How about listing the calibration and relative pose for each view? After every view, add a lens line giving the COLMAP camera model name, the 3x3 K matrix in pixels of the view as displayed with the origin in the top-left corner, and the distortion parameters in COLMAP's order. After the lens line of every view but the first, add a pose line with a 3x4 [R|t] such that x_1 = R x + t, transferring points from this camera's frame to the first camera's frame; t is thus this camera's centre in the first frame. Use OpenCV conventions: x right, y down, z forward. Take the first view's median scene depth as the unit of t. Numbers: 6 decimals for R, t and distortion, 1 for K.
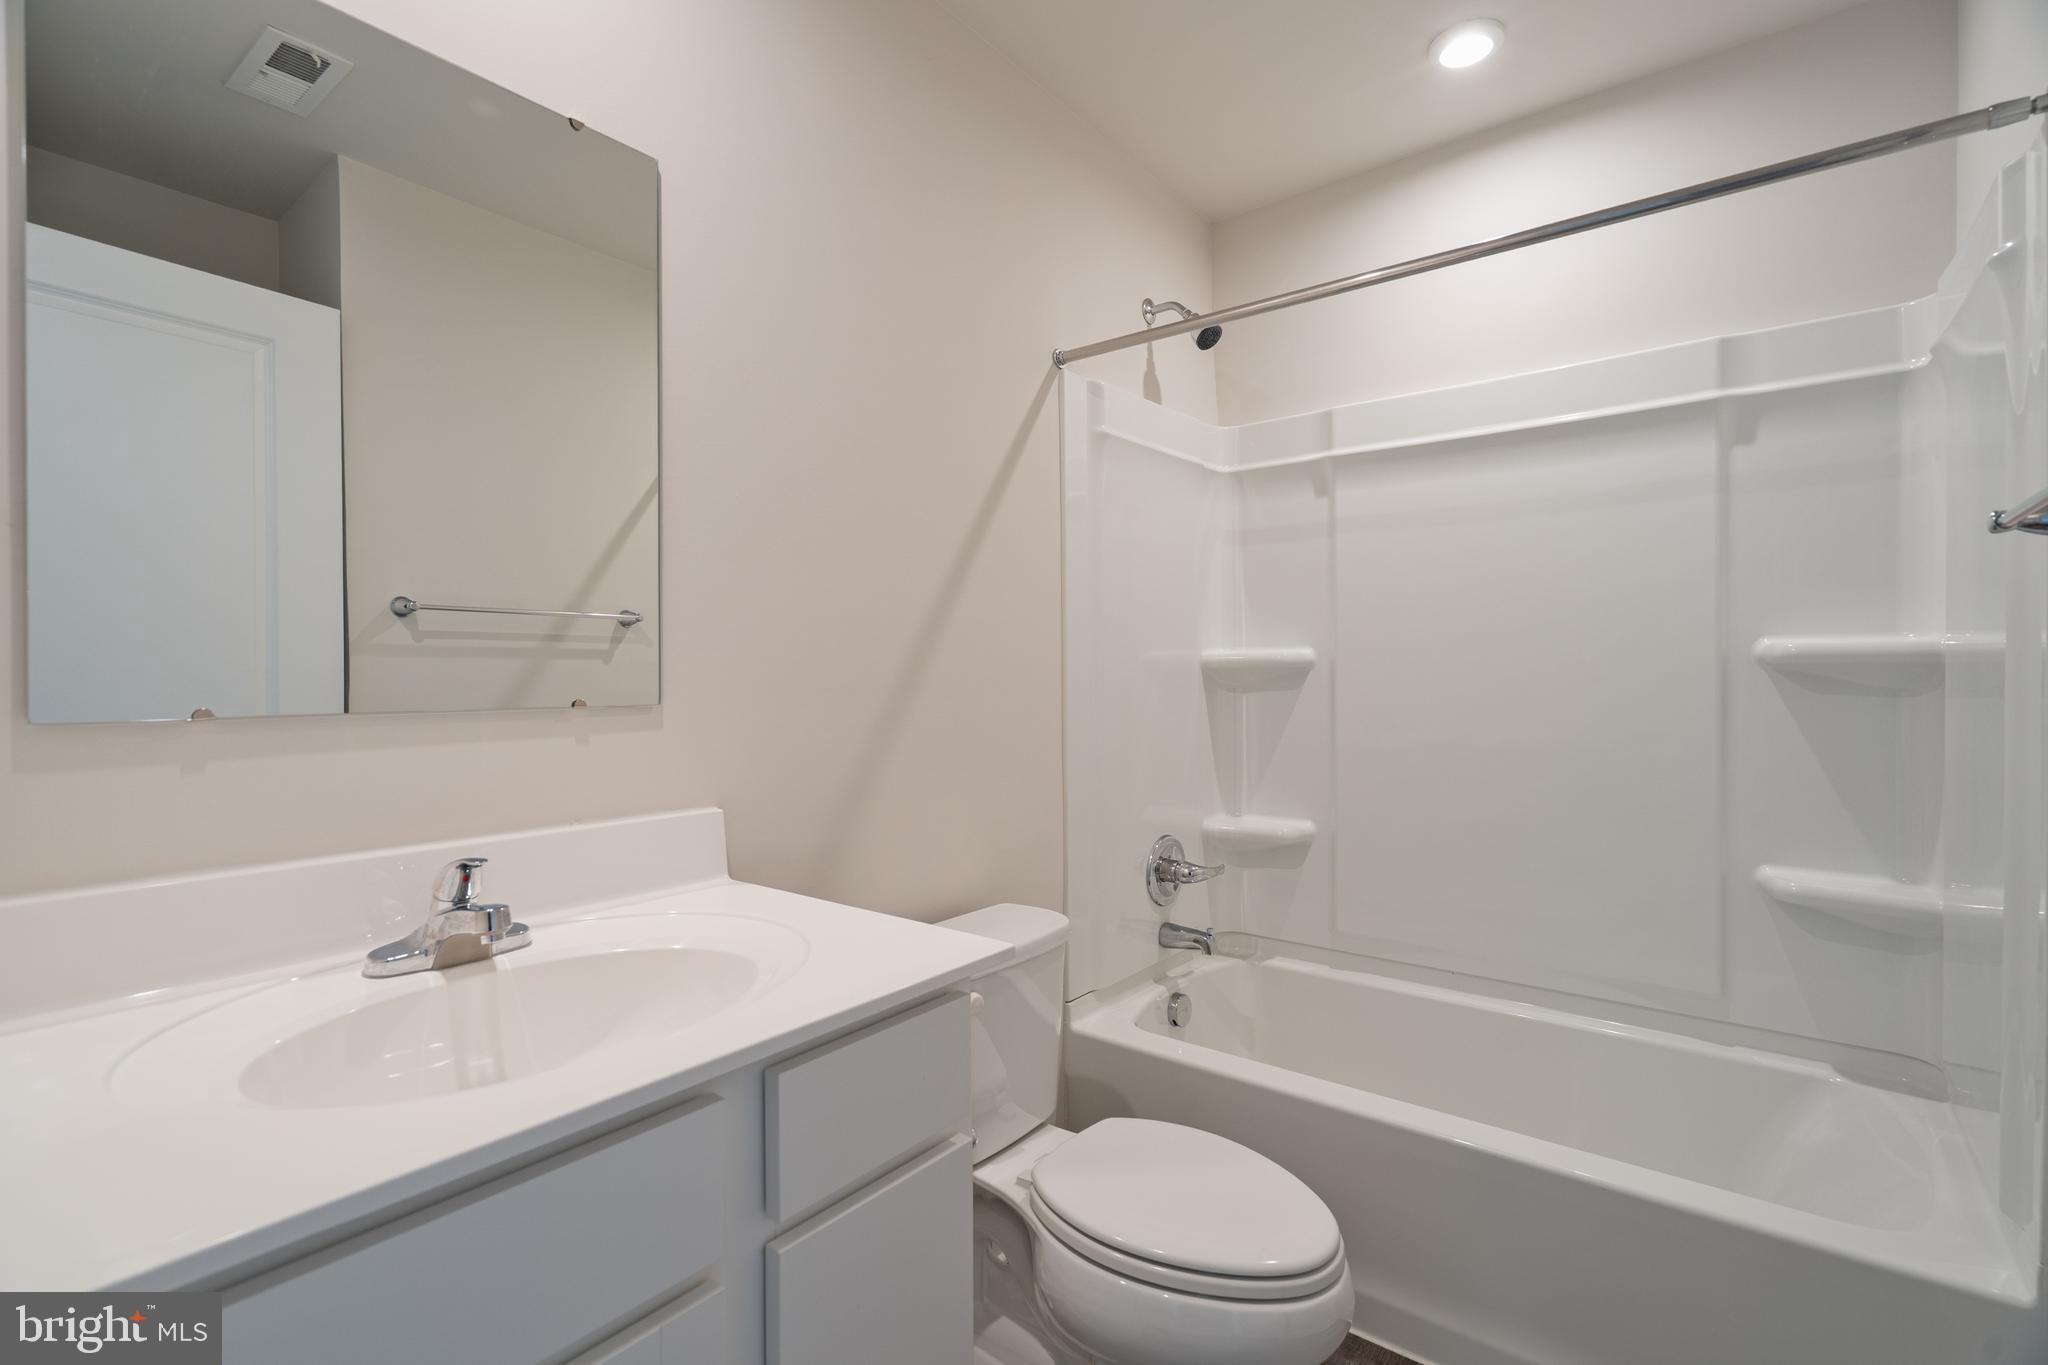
lens RADIAL K [[920.4, 0, 1024.0], [0, 920.4, 682.5], [0, 0, 1]] dist [0.000060, 0.000192]
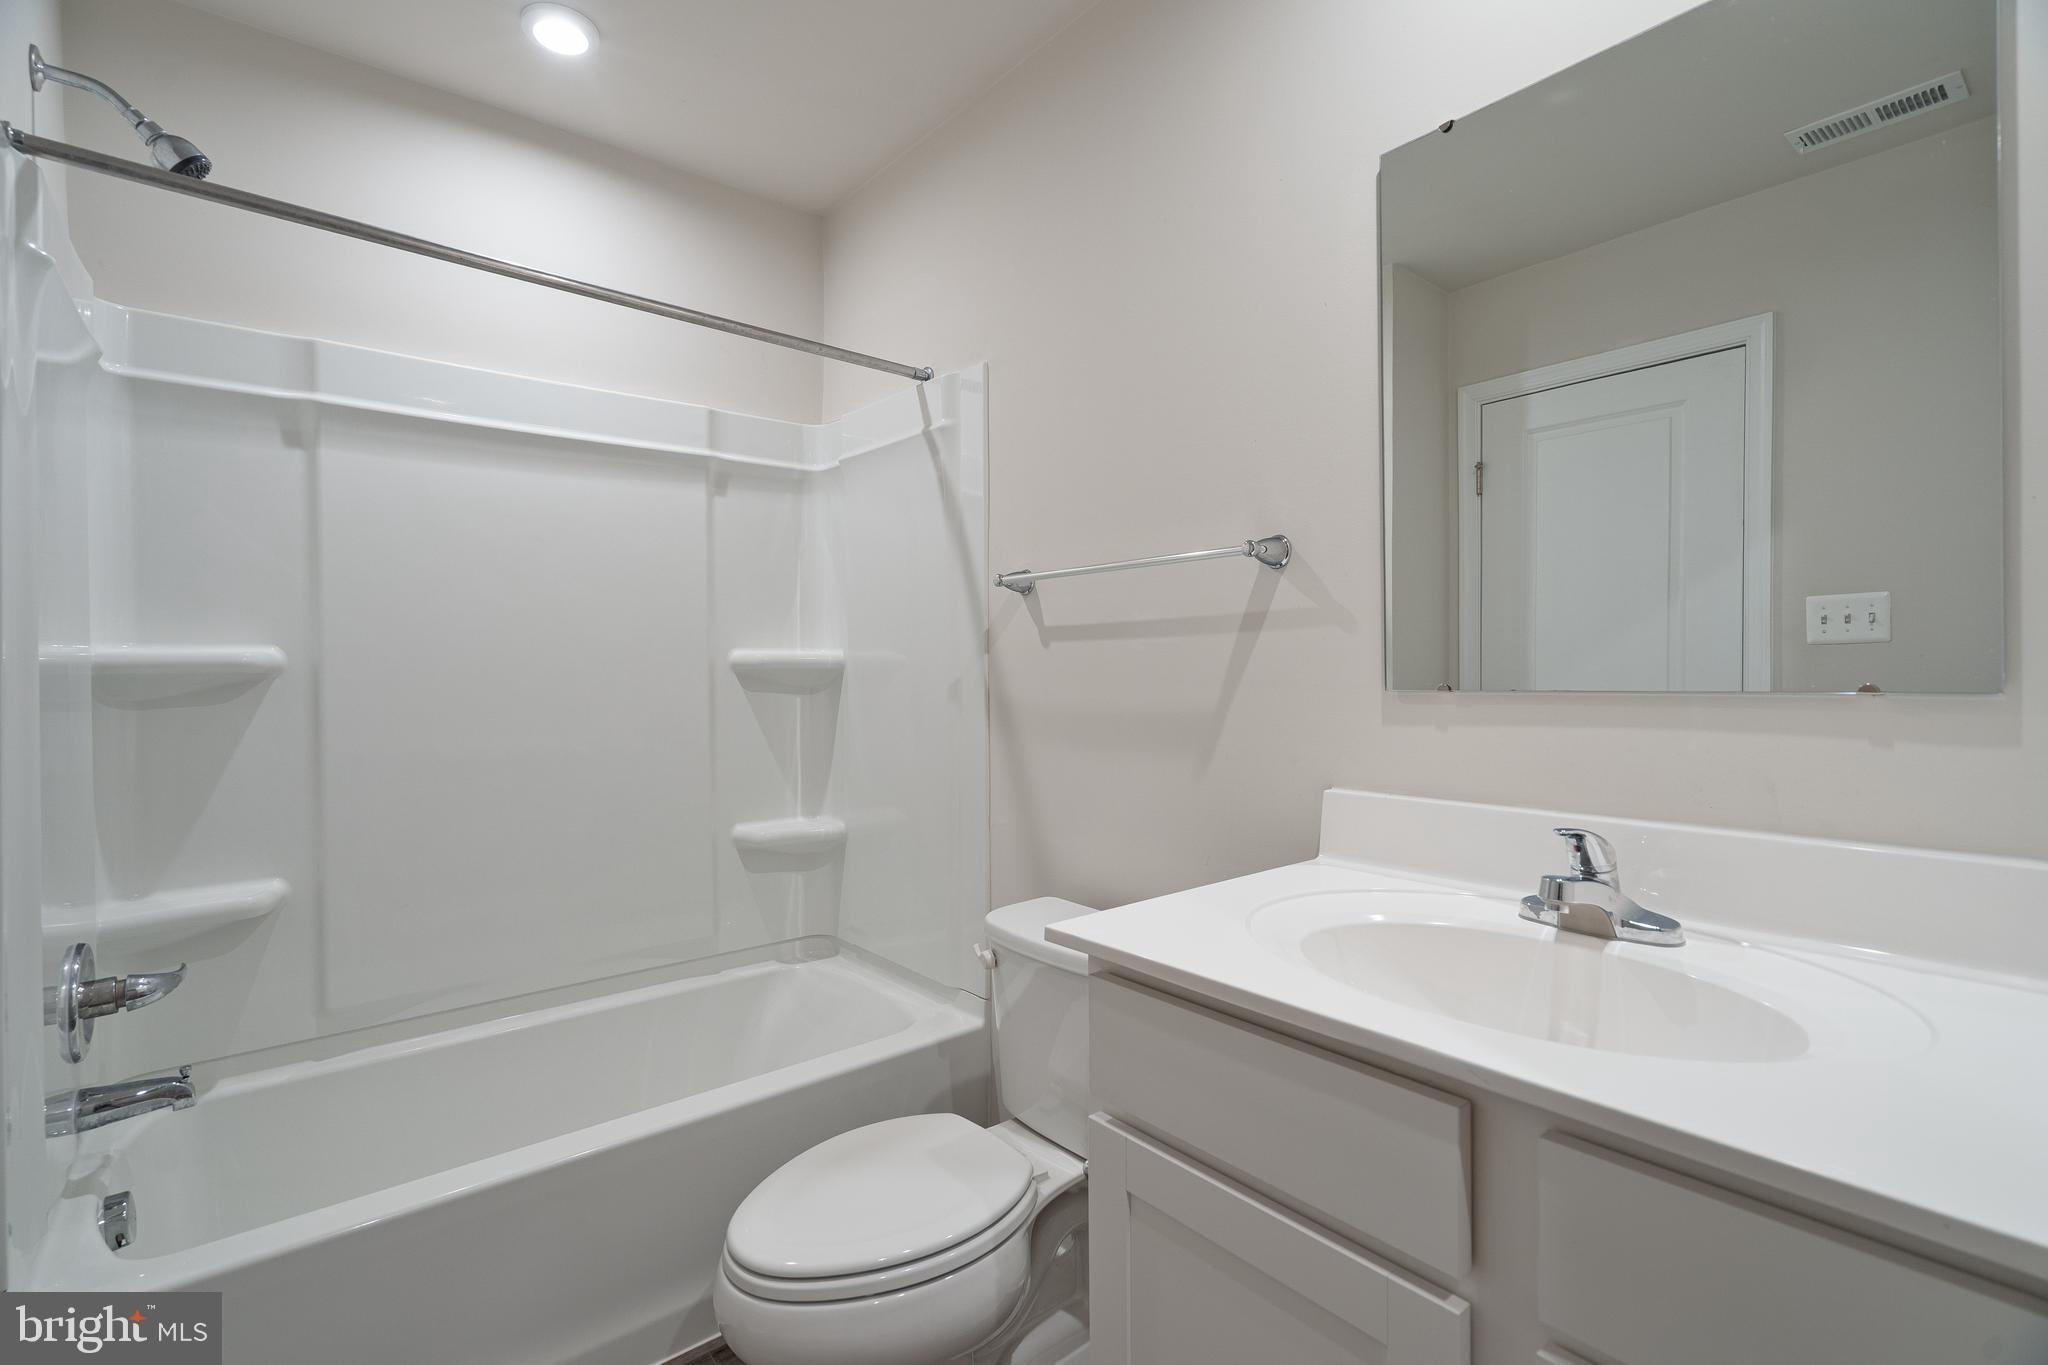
lens RADIAL K [[950.9, 0, 1024.0], [0, 950.9, 682.5], [0, 0, 1]] dist [-0.000819, 0.000147]
pose [[0.197416, -0.010385, 0.980265, -0.420941], [0.018339, 0.999808, 0.006899, -0.003741], [-0.980148, 0.016615, 0.197569, 0.325563]]
